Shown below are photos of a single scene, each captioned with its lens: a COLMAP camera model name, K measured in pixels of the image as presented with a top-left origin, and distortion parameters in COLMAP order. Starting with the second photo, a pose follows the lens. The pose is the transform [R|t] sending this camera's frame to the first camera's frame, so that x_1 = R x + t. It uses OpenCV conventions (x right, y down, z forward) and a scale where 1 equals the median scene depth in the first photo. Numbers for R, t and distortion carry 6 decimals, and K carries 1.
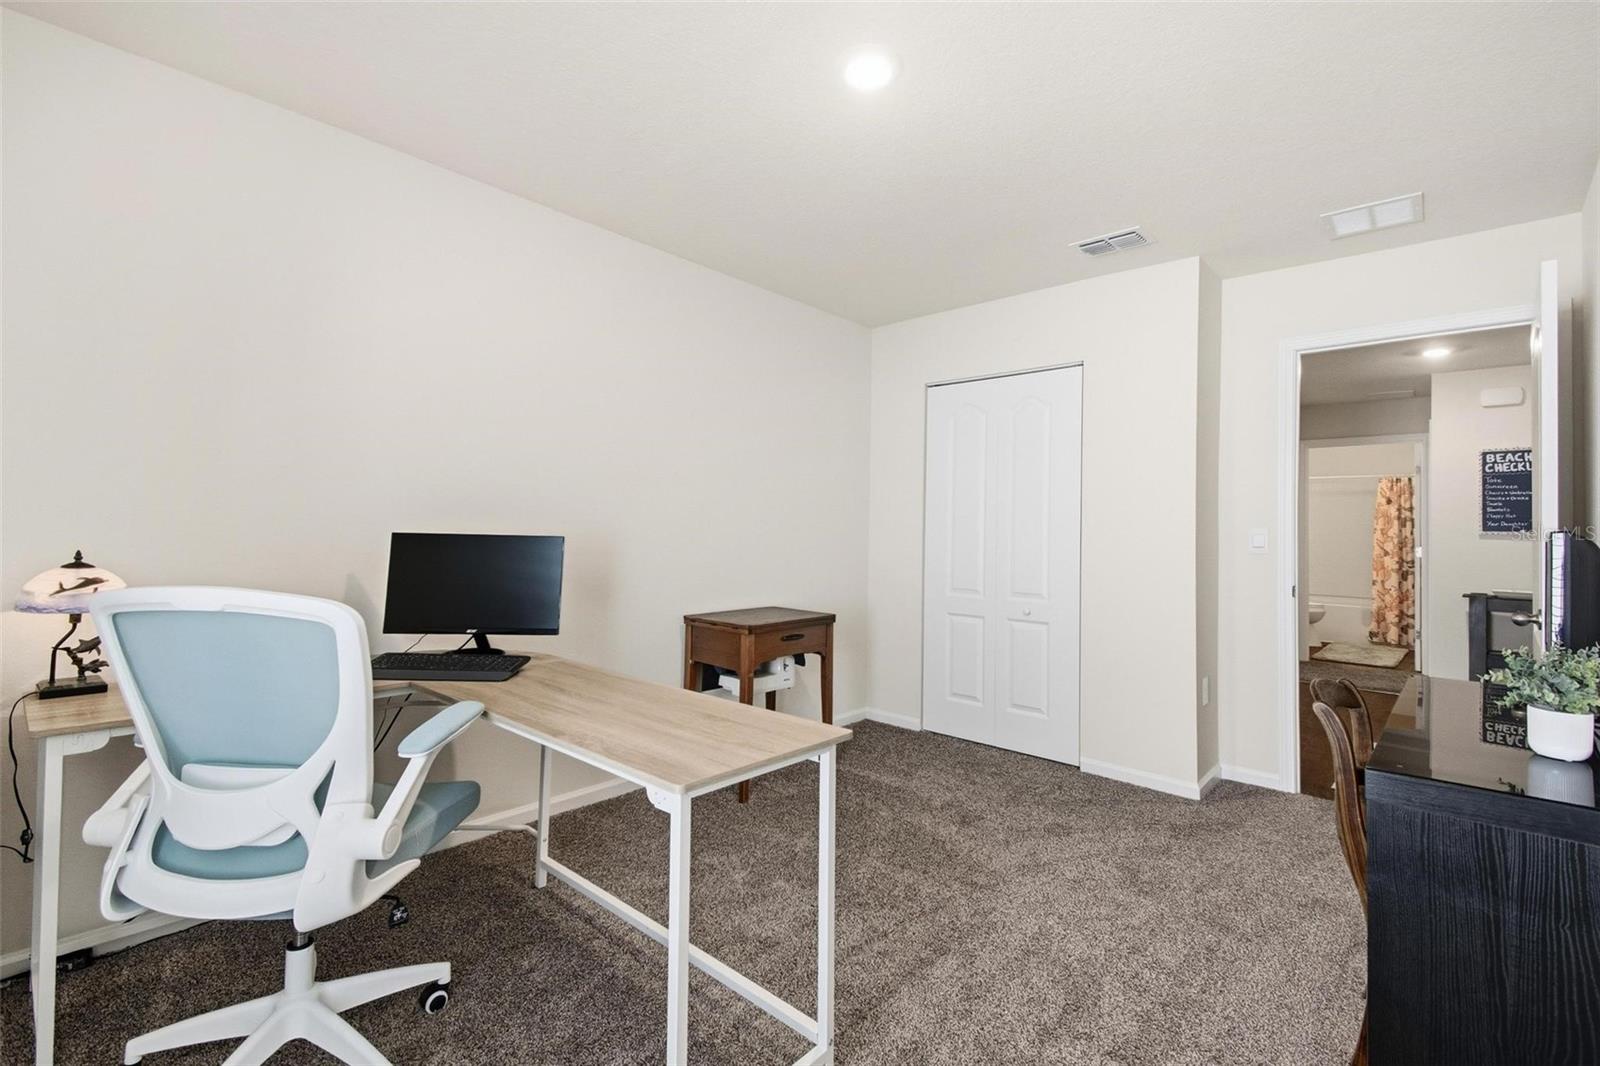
lens RADIAL K [[711.3, 0, 800.6], [0, 711.3, 527.5], [0, 0, 1]] dist [0.034645, -0.015356]
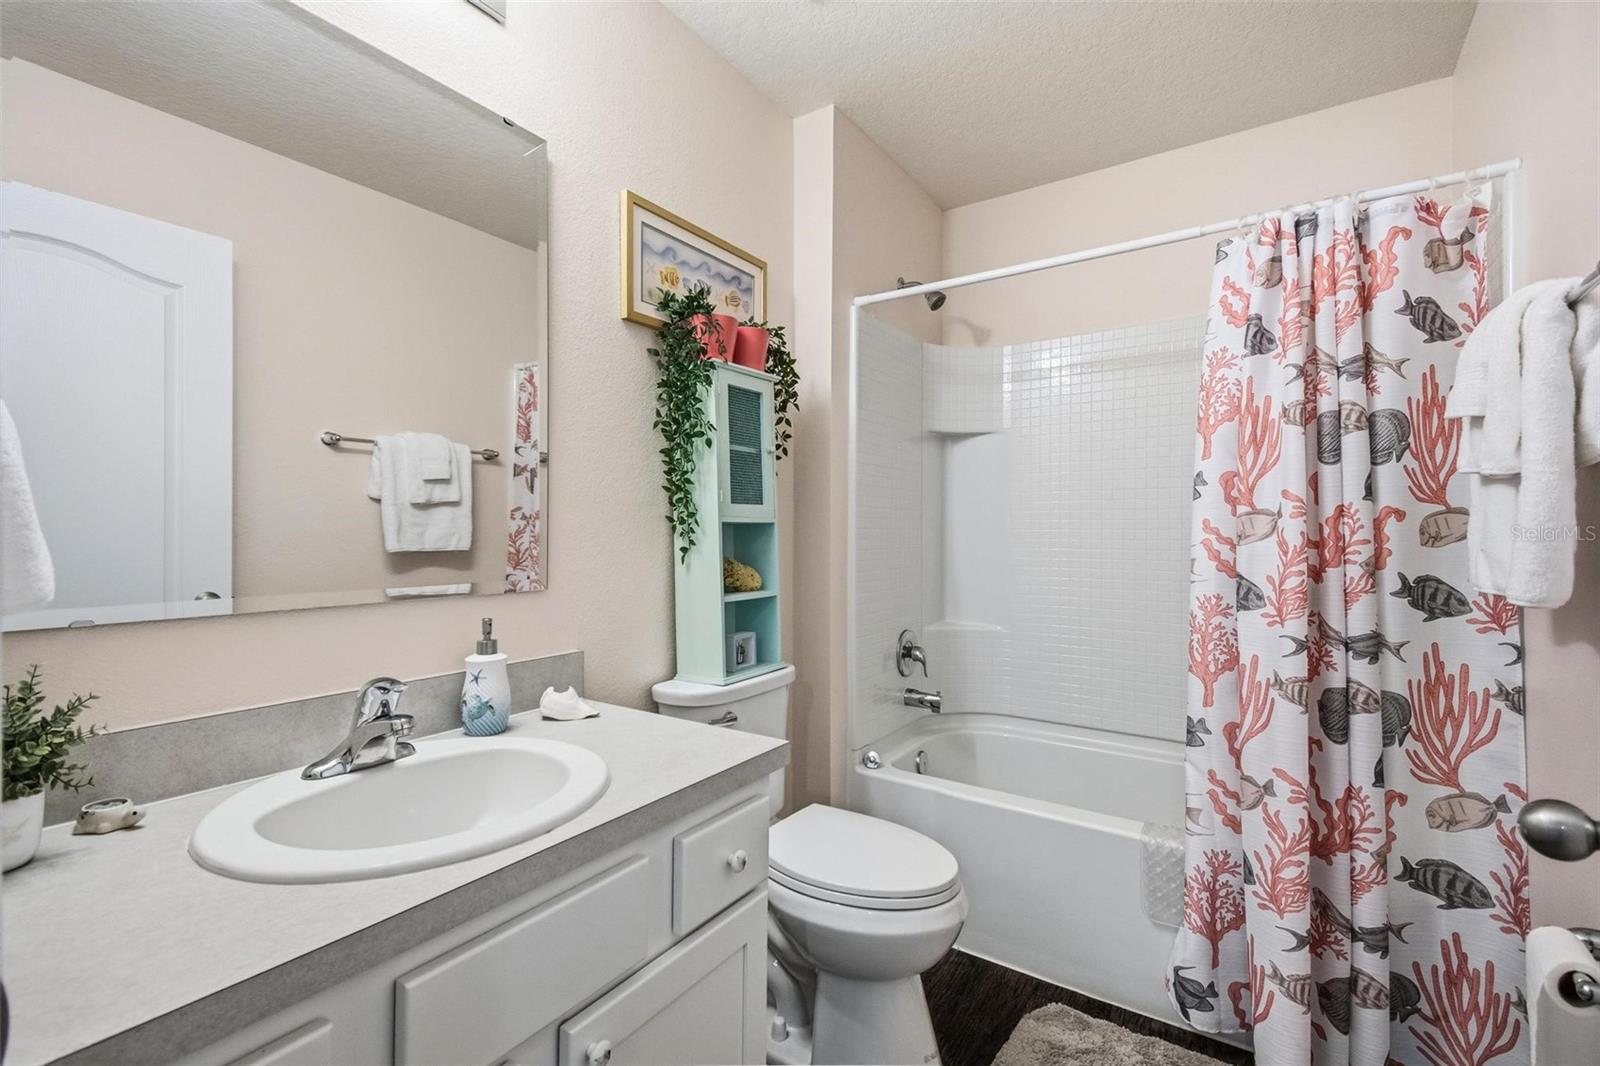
lens RADIAL K [[711.3, 0, 800.6], [0, 711.3, 527.5], [0, 0, 1]] dist [0.034645, -0.015356]
pose [[0.988241, 0.000847, 0.152899, 0.666090], [-0.000985, 0.999999, 0.000828, 0.017294], [-0.152898, -0.000969, 0.988241, 0.832853]]
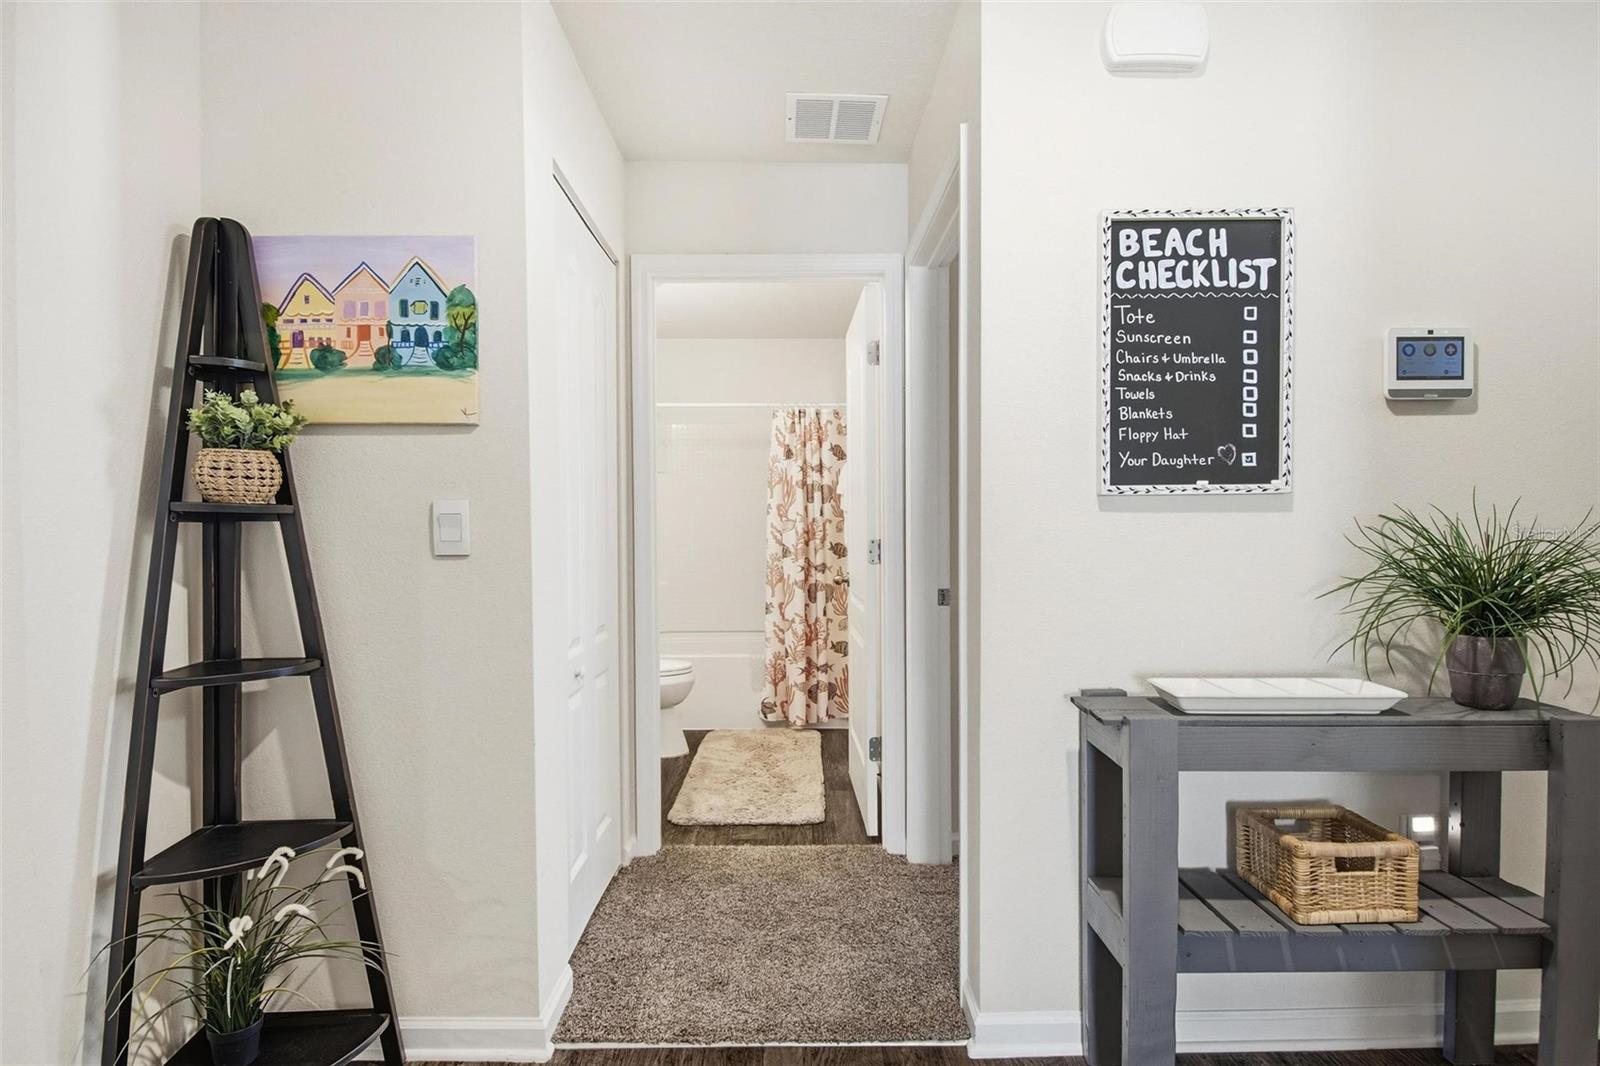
lens RADIAL K [[826.0, 0, 800.0], [0, 826.0, 533.0], [0, 0, 1]] dist [-0.012226, -0.001266]
pose [[0.726984, -0.016034, 0.686468, 0.411340], [0.006876, 0.999847, 0.016072, 0.012651], [-0.686620, -0.006964, 0.726983, 0.564241]]
